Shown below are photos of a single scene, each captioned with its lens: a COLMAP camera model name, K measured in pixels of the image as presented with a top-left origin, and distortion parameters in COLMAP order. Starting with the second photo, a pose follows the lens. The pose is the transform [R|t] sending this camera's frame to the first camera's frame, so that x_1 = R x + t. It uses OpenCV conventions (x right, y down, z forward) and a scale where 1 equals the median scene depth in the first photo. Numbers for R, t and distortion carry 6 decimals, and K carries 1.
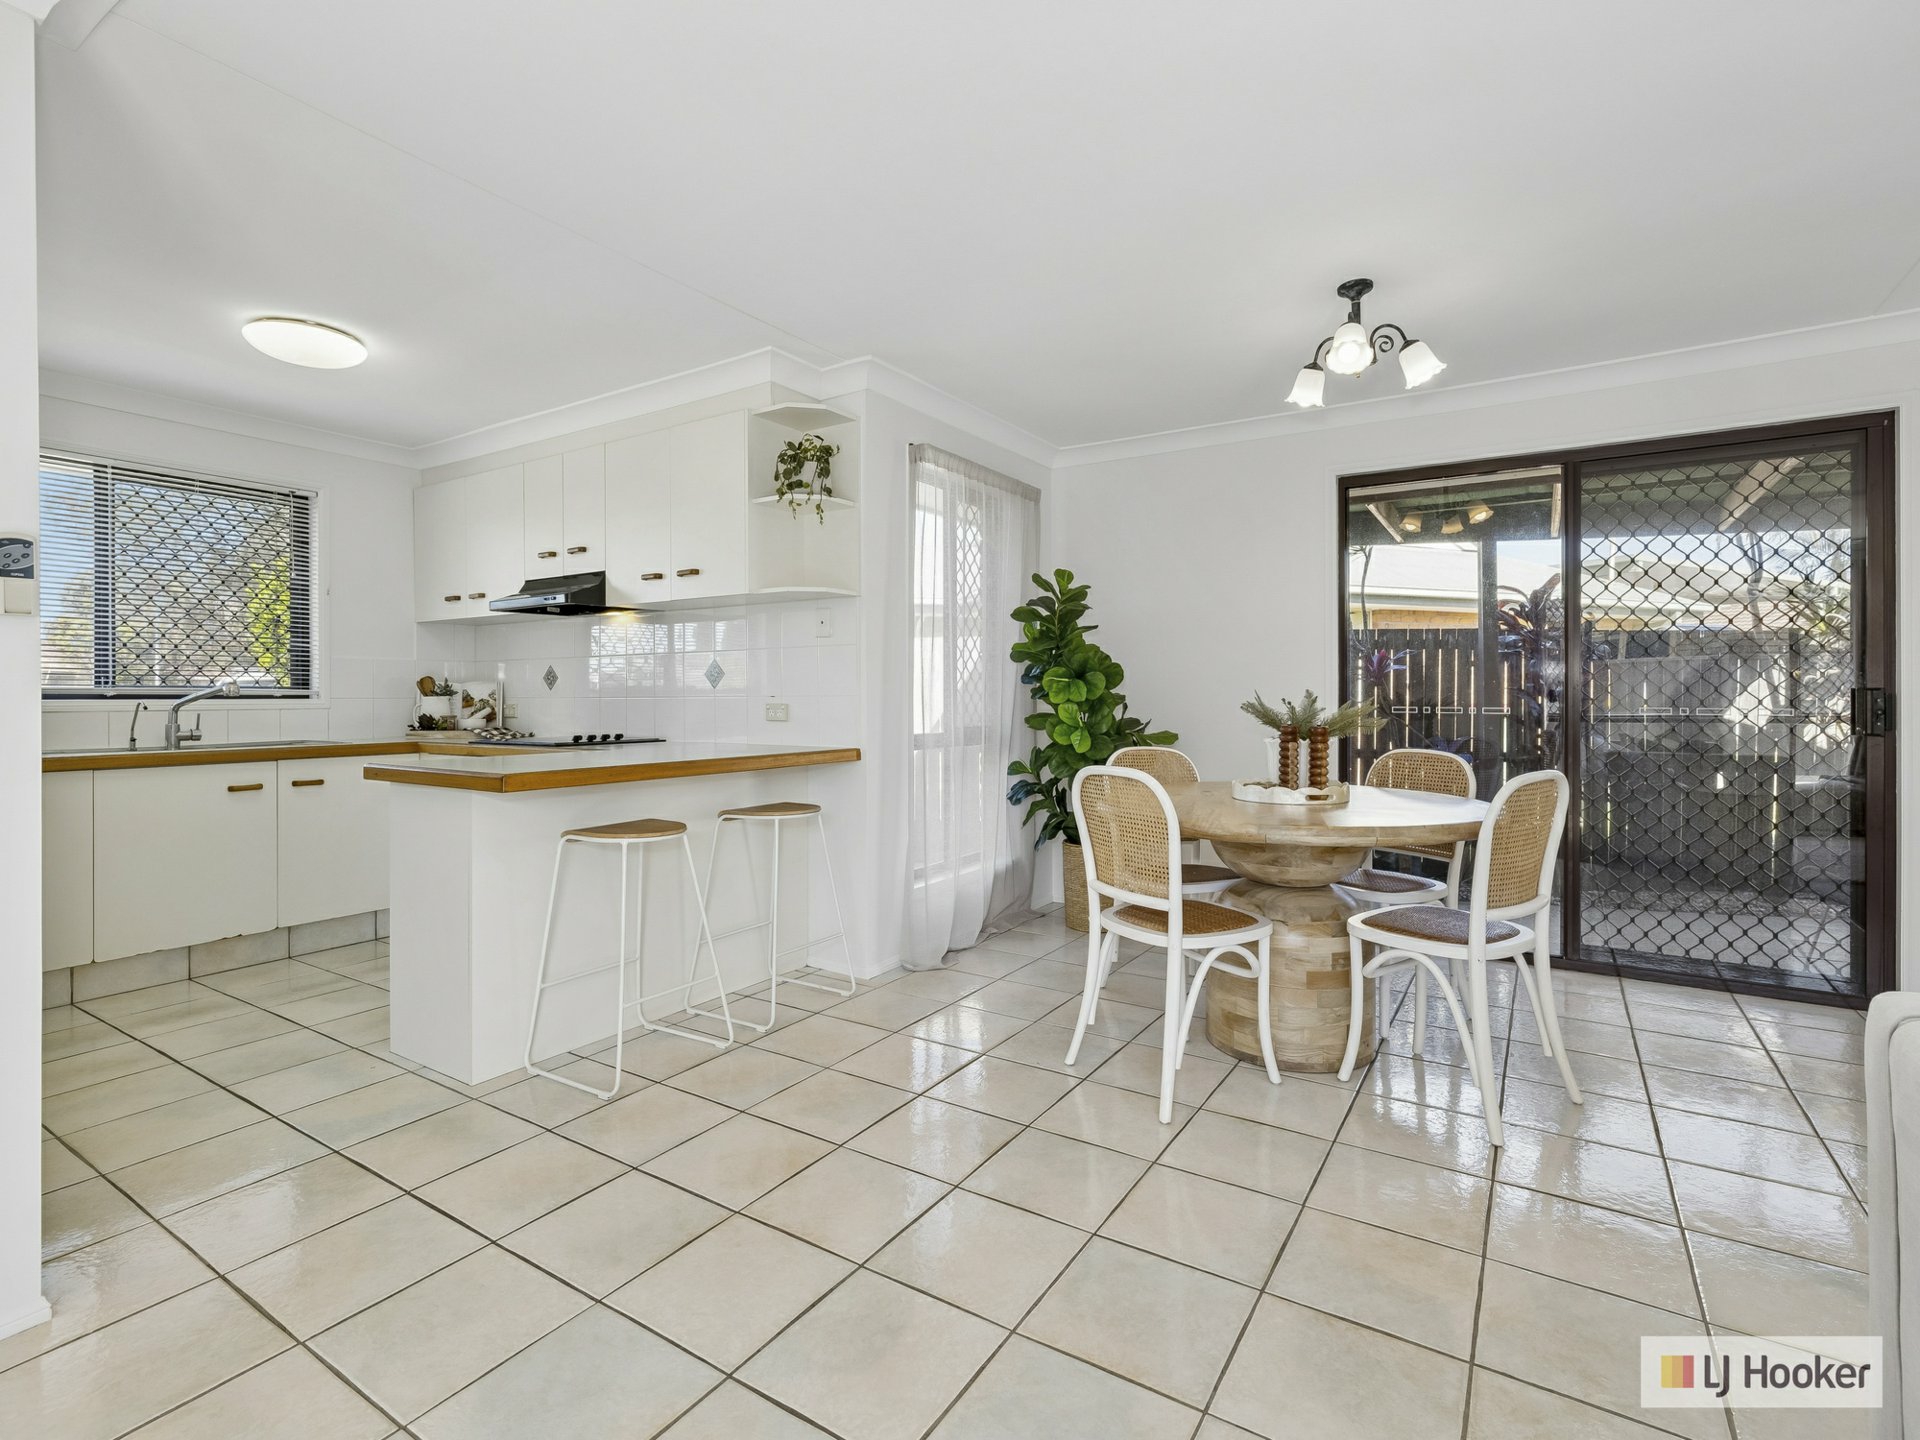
lens RADIAL K [[909.4, 0, 959.2], [0, 909.4, 691.7], [0, 0, 1]] dist [-0.003582, -0.000422]
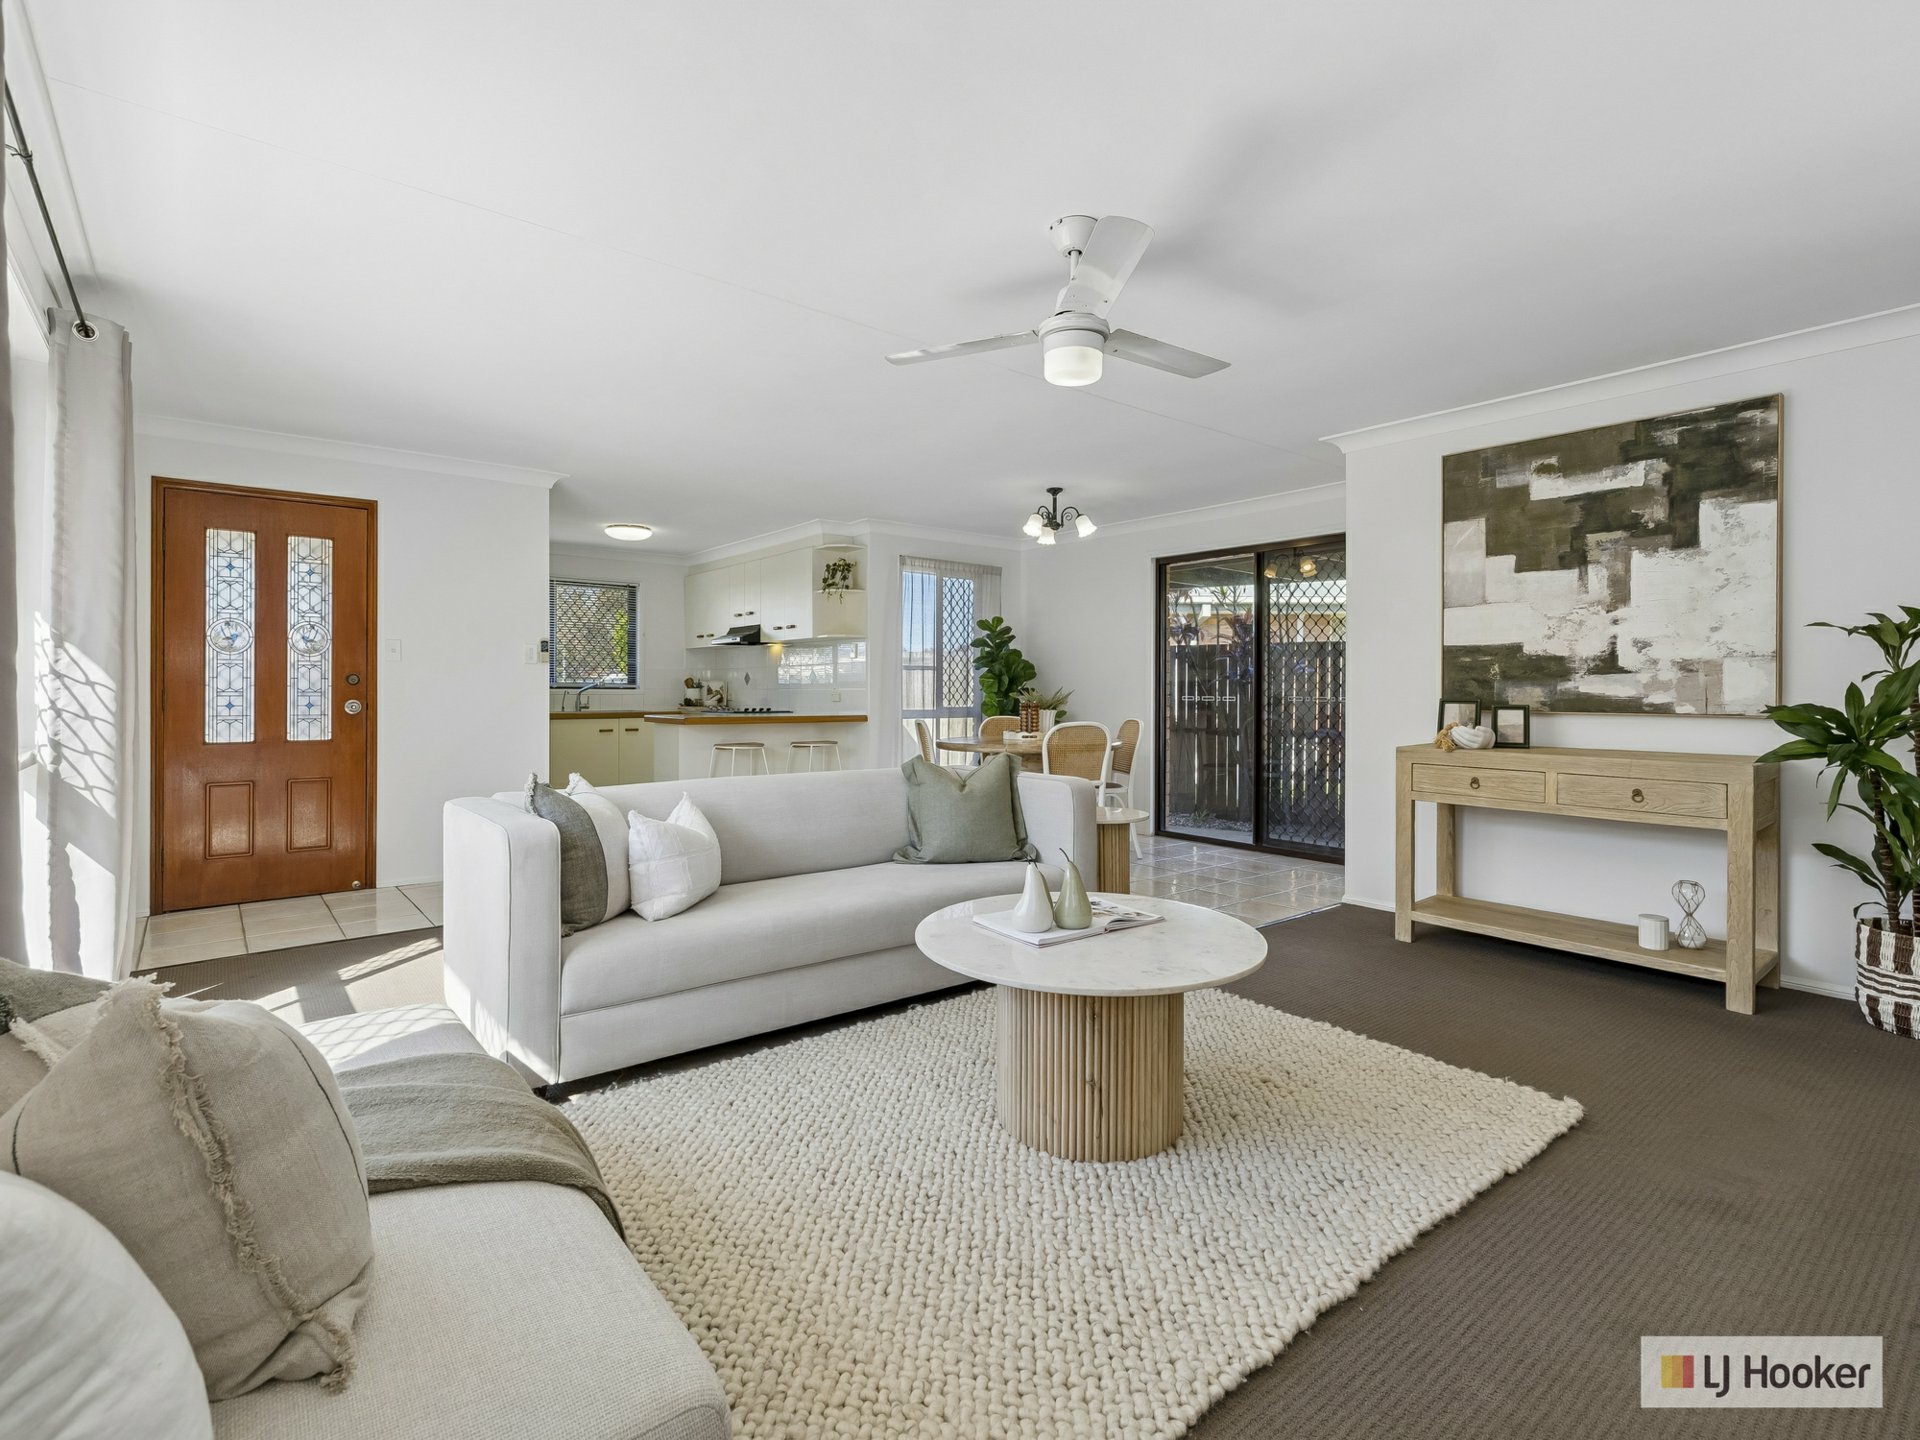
lens RADIAL K [[909.4, 0, 959.2], [0, 909.4, 691.7], [0, 0, 1]] dist [-0.003582, -0.000422]
pose [[0.951024, 0.005294, -0.309072, 0.622282], [-0.004923, 0.999986, 0.001982, 0.006188], [0.309078, -0.000363, 0.951037, -0.729612]]
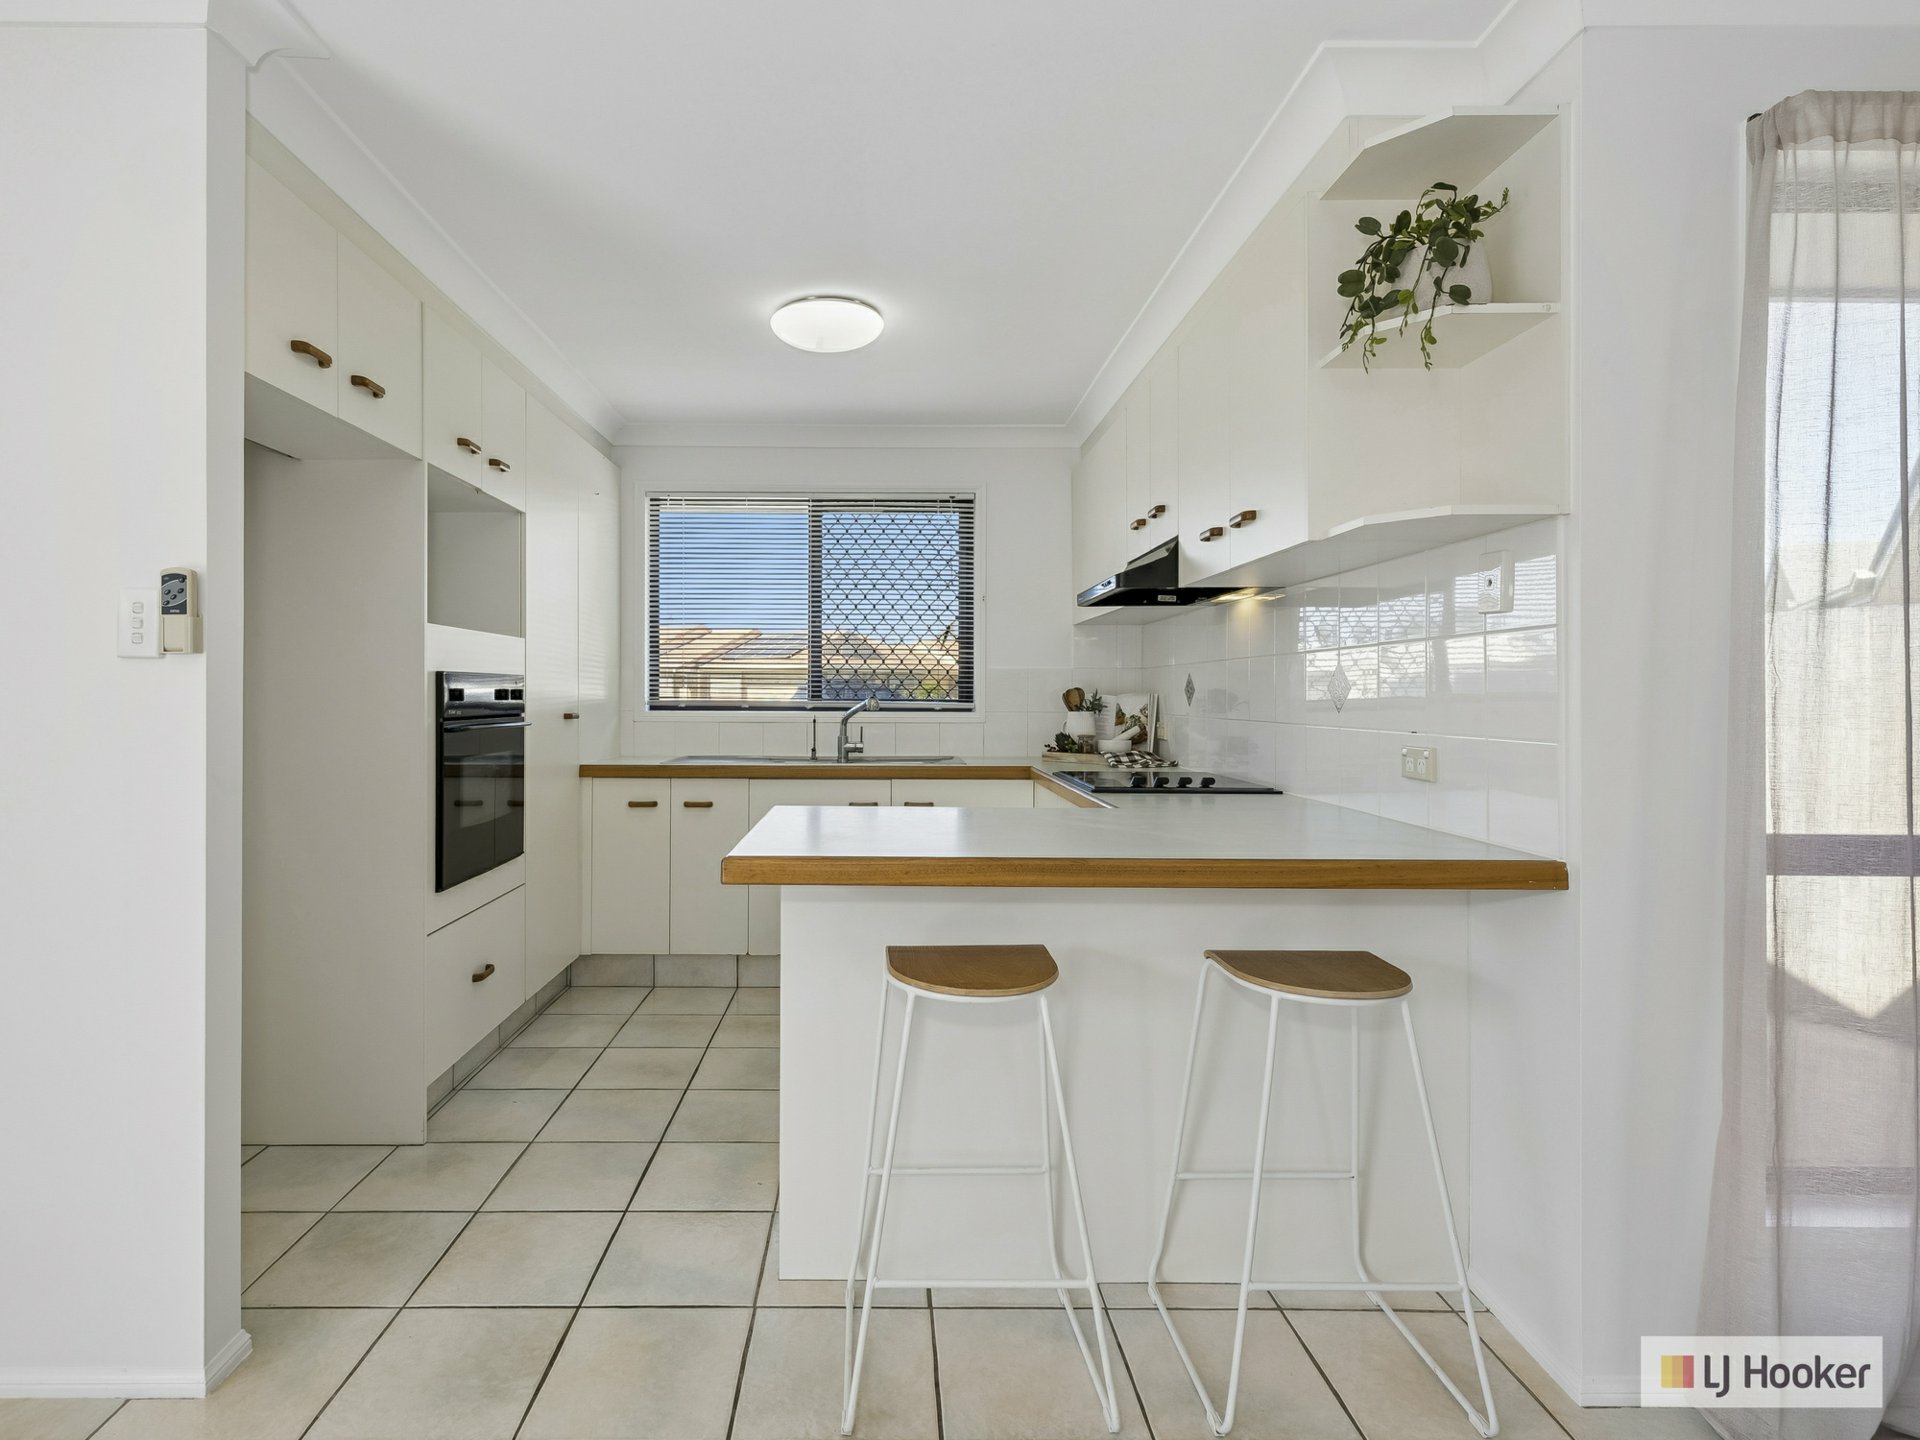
lens RADIAL K [[962.7, 0, 895.8], [0, 962.7, 691.5], [0, 0, 1]] dist [-0.000896, 0.000063]
pose [[0.545619, 0.002940, -0.838028, 0.093452], [-0.000725, 0.999995, 0.003037, -0.018986], [0.838033, -0.001049, 0.545619, 0.431484]]
